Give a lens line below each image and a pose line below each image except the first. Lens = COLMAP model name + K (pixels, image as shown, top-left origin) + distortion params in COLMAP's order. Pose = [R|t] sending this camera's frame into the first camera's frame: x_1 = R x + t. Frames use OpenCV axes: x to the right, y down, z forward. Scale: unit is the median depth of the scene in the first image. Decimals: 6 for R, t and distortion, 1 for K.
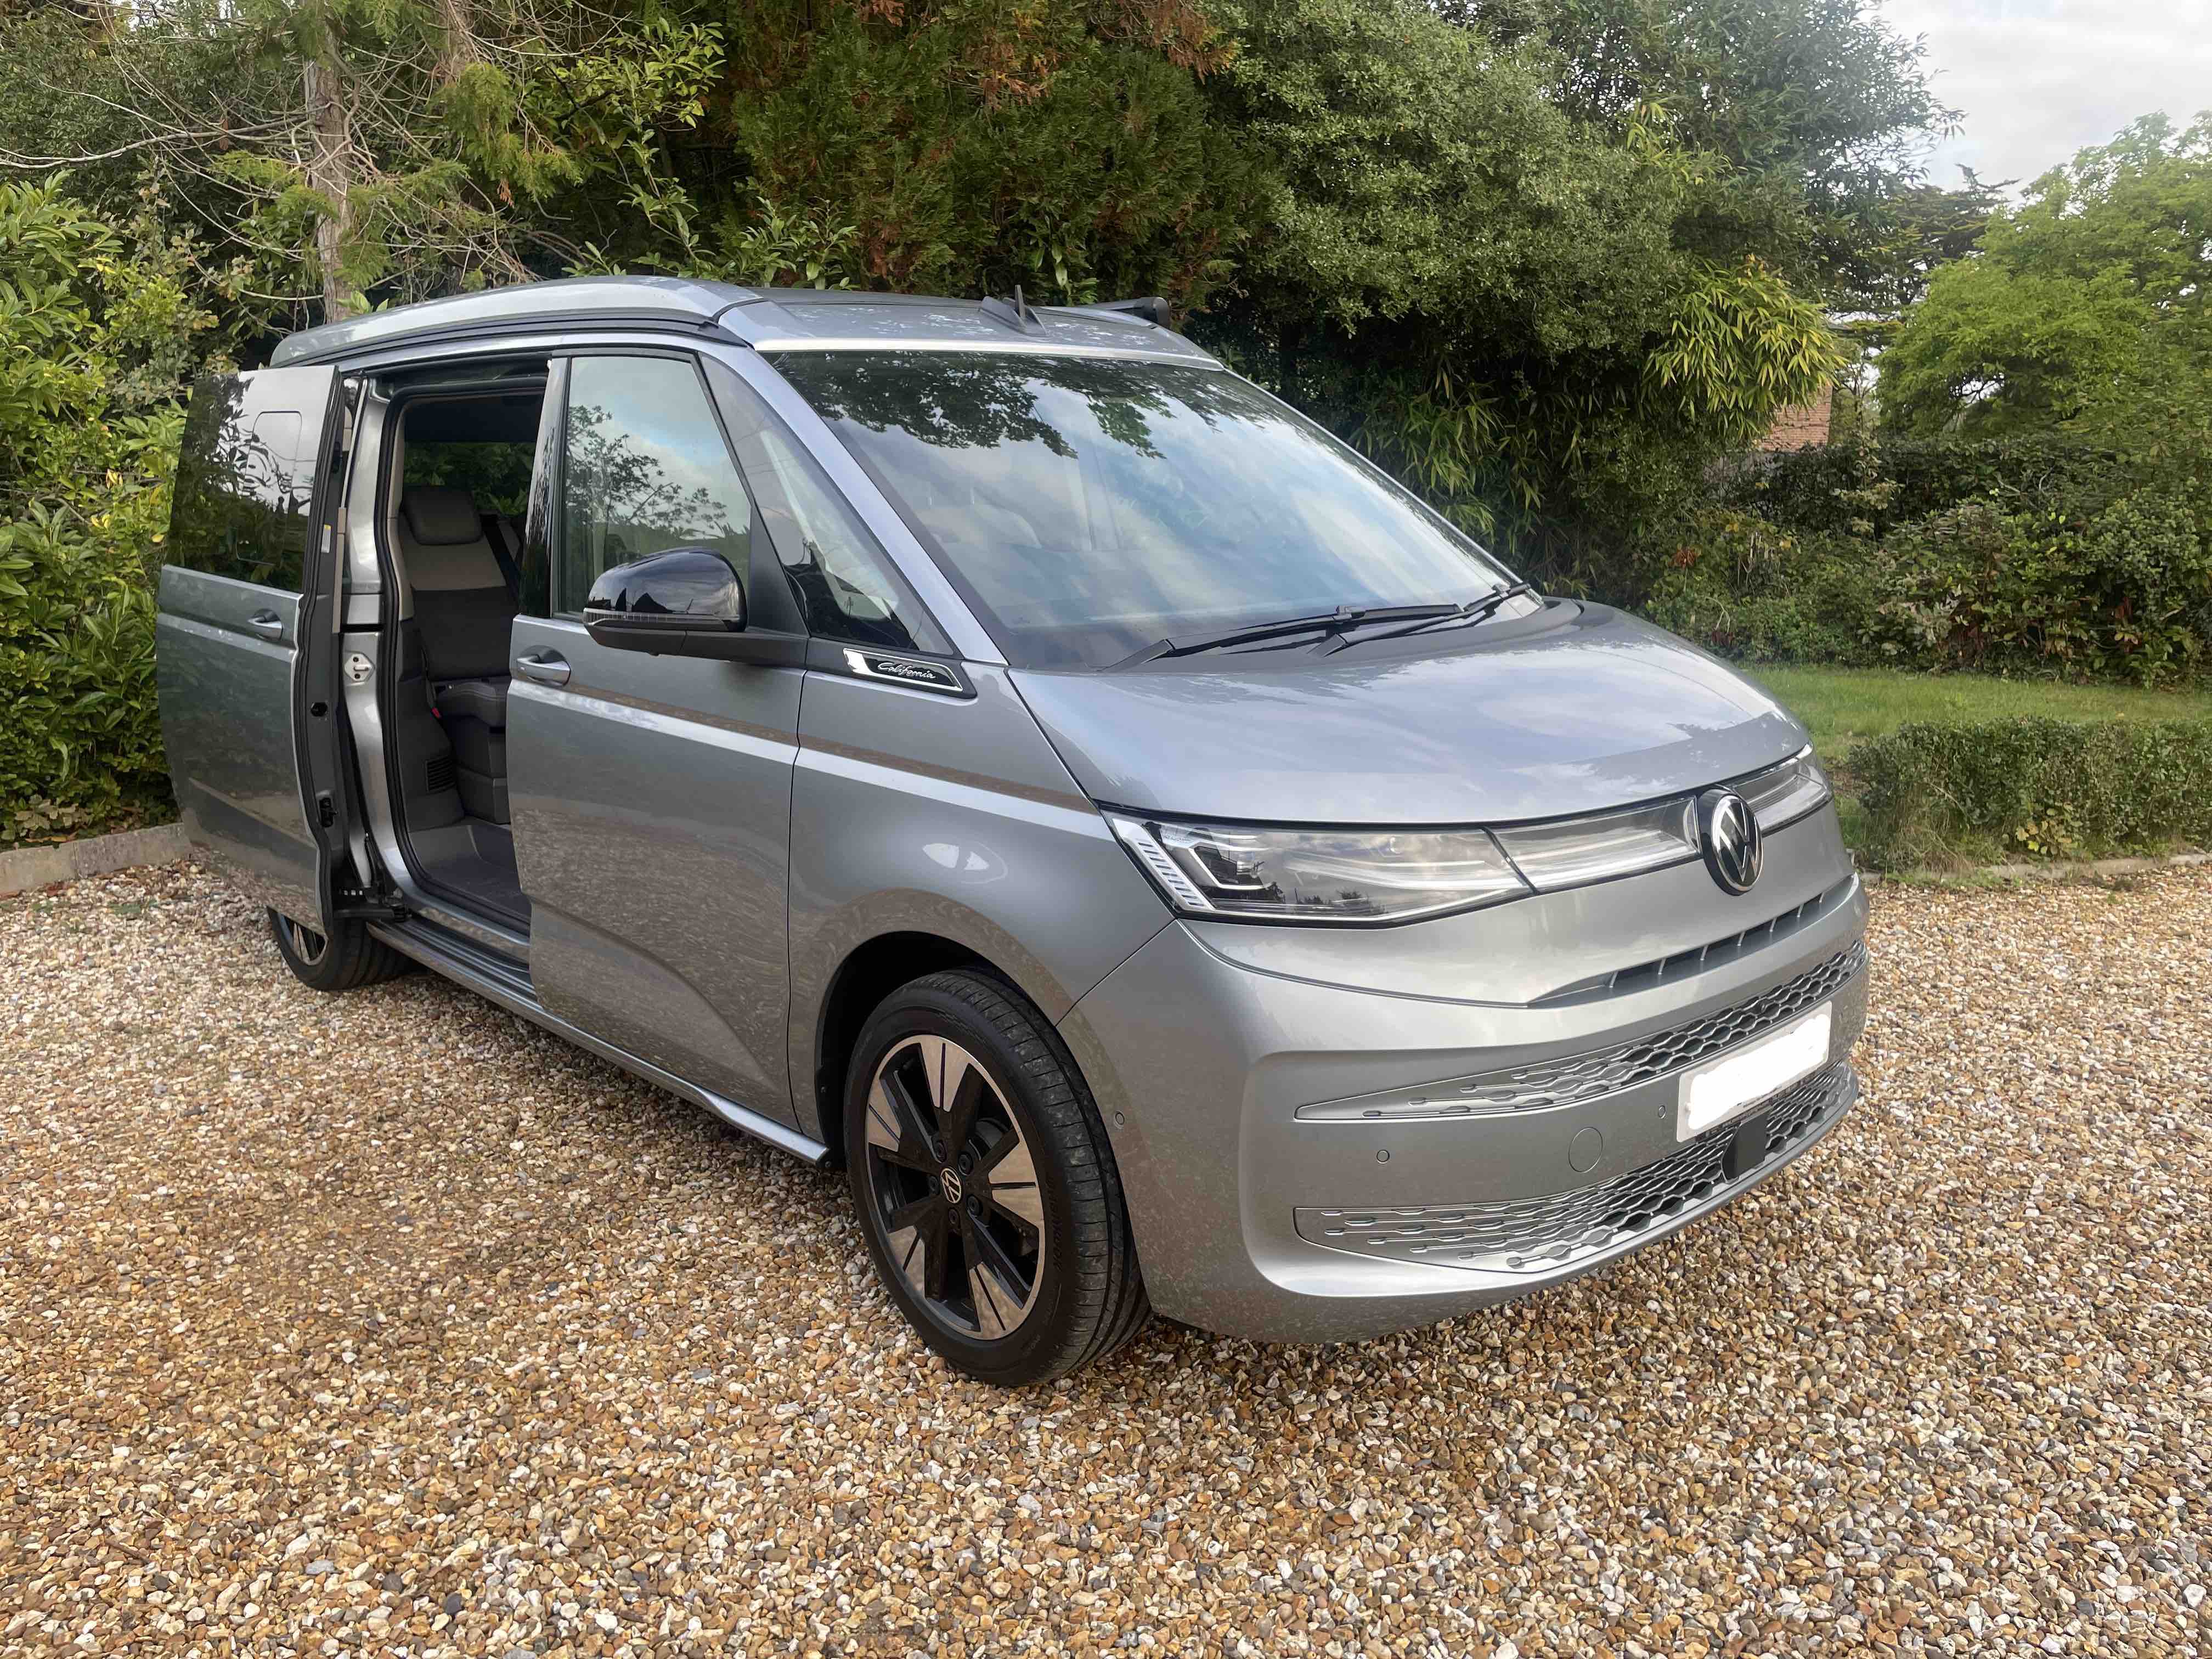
lens RADIAL K [[1736.4, 0, 1106.0], [0, 1736.4, 829.5], [0, 0, 1]] dist [0.113058, -0.168316]
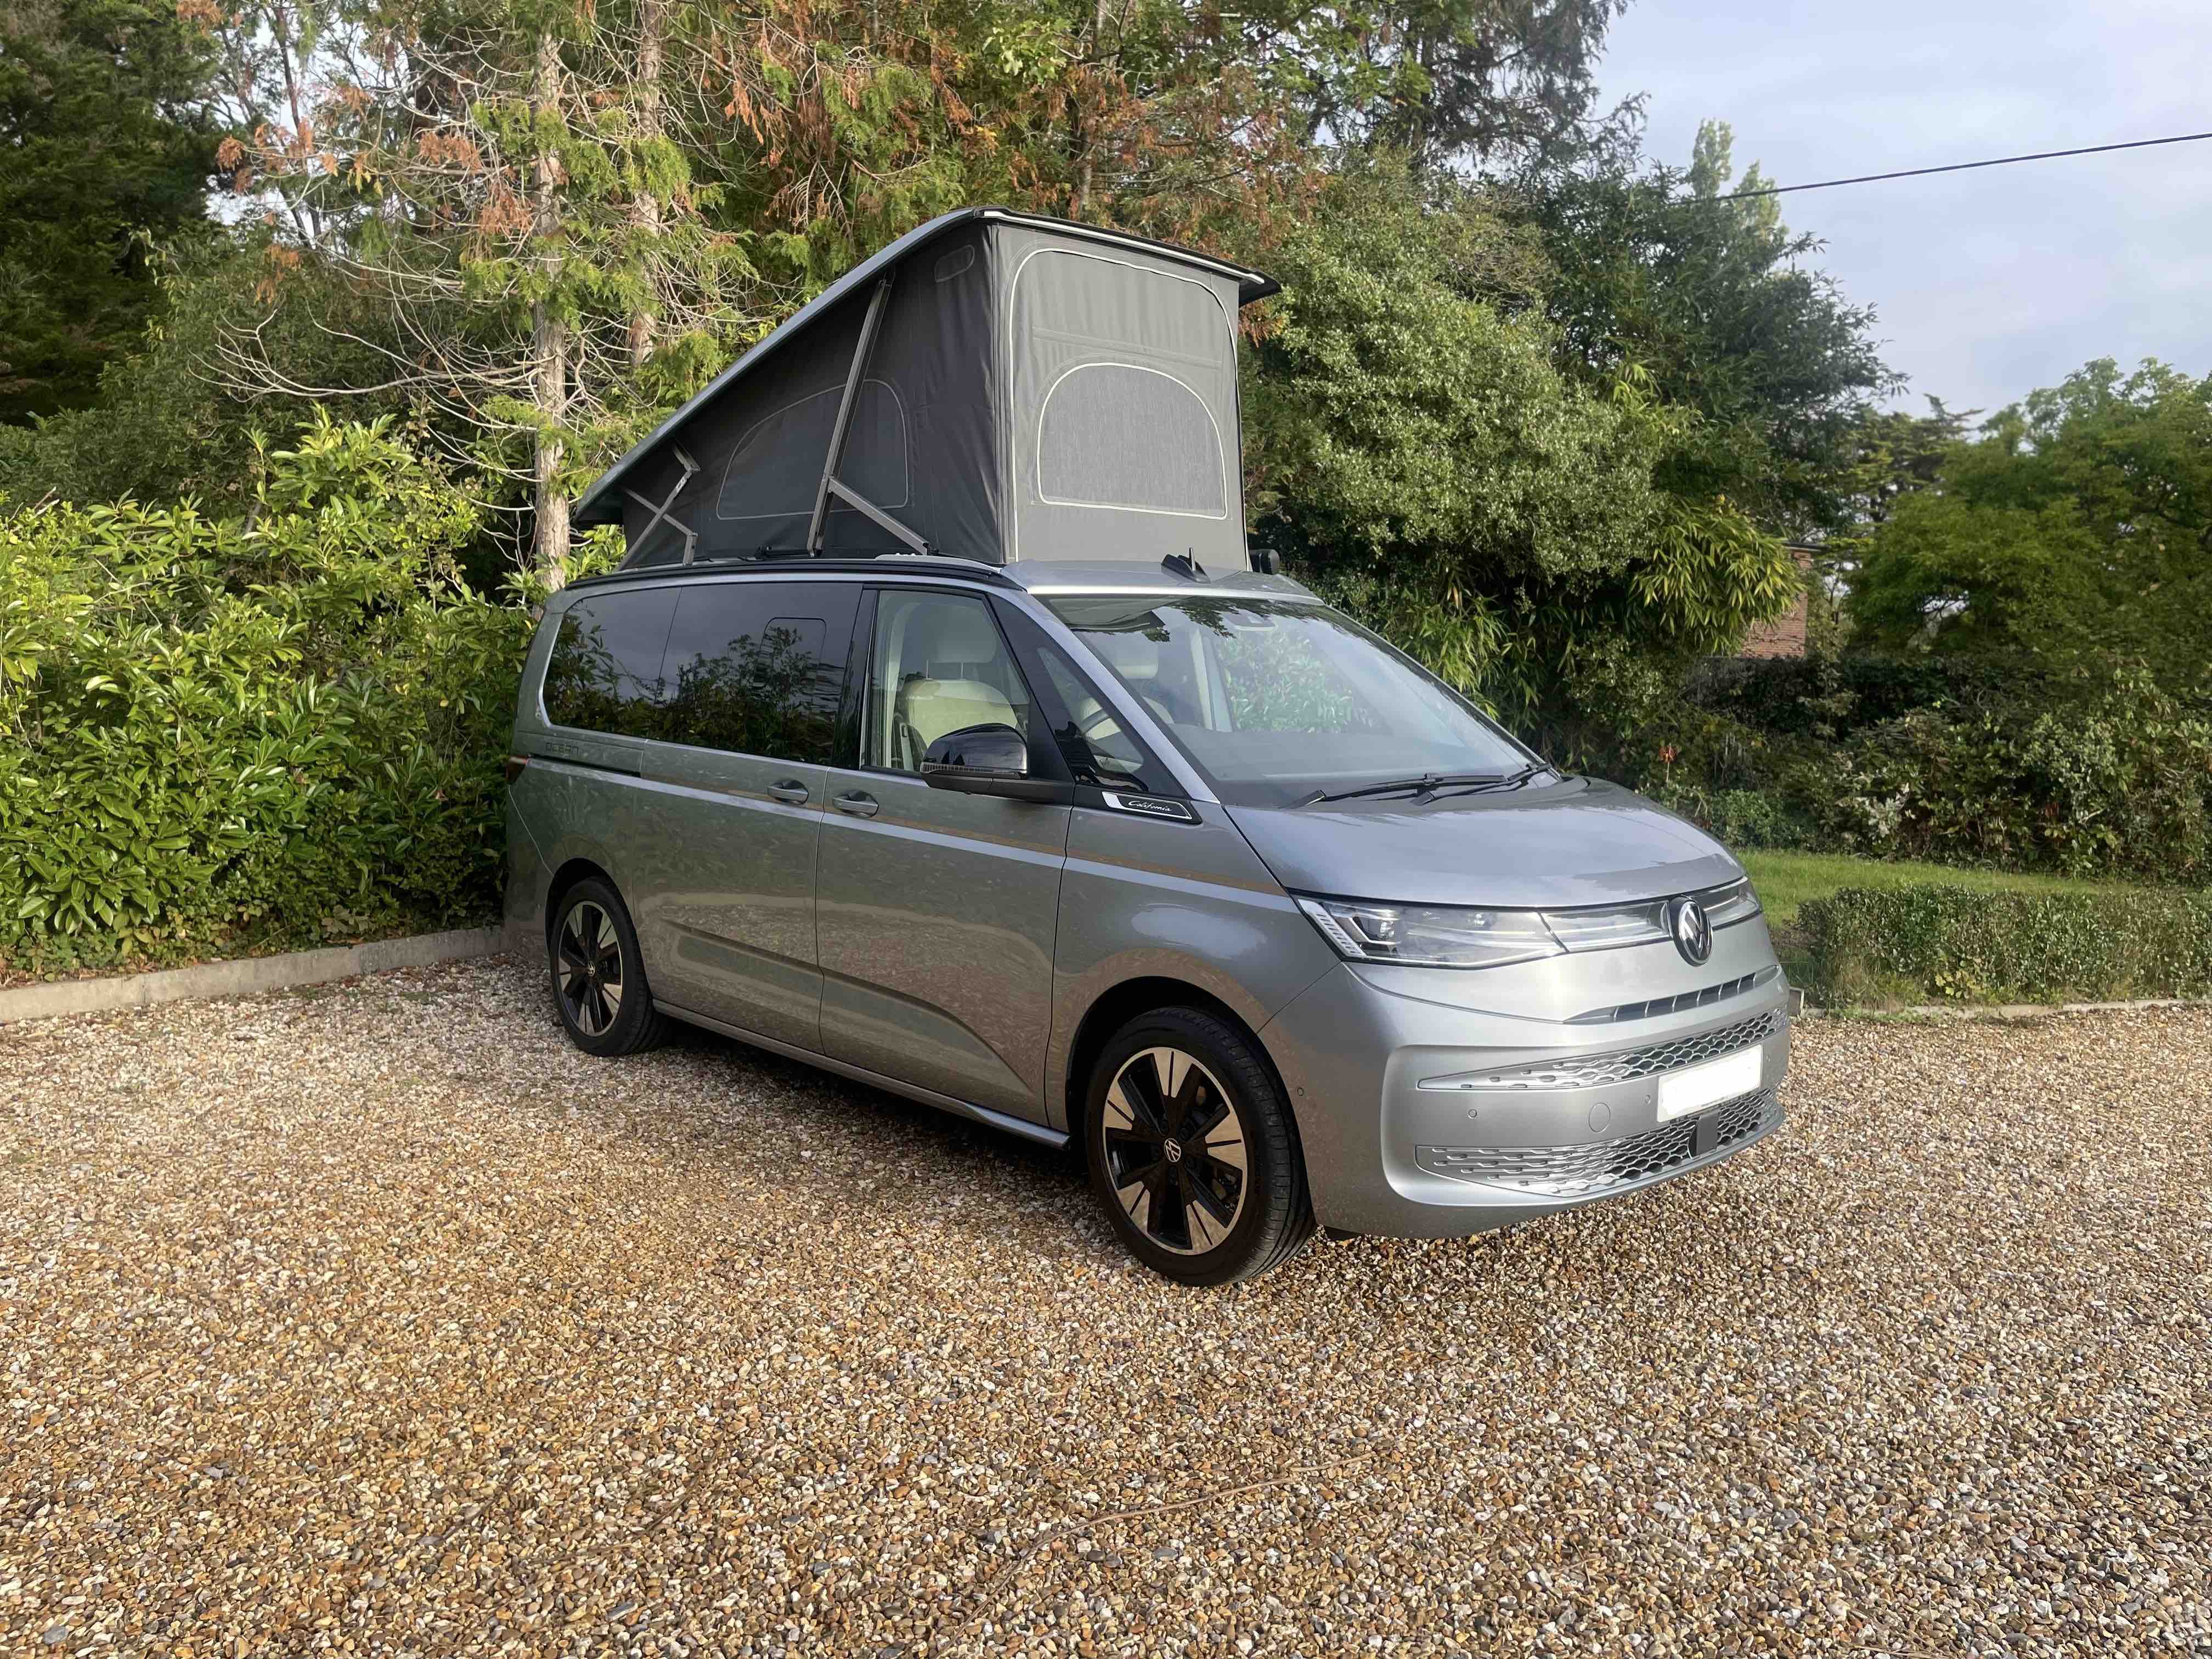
lens RADIAL K [[1736.4, 0, 1106.0], [0, 1736.4, 829.5], [0, 0, 1]] dist [0.113058, -0.168316]
pose [[0.999627, 0.026776, 0.005346, -0.106076], [-0.026089, 0.994406, -0.102356, 0.056784], [-0.008057, 0.102179, 0.994733, -0.337942]]
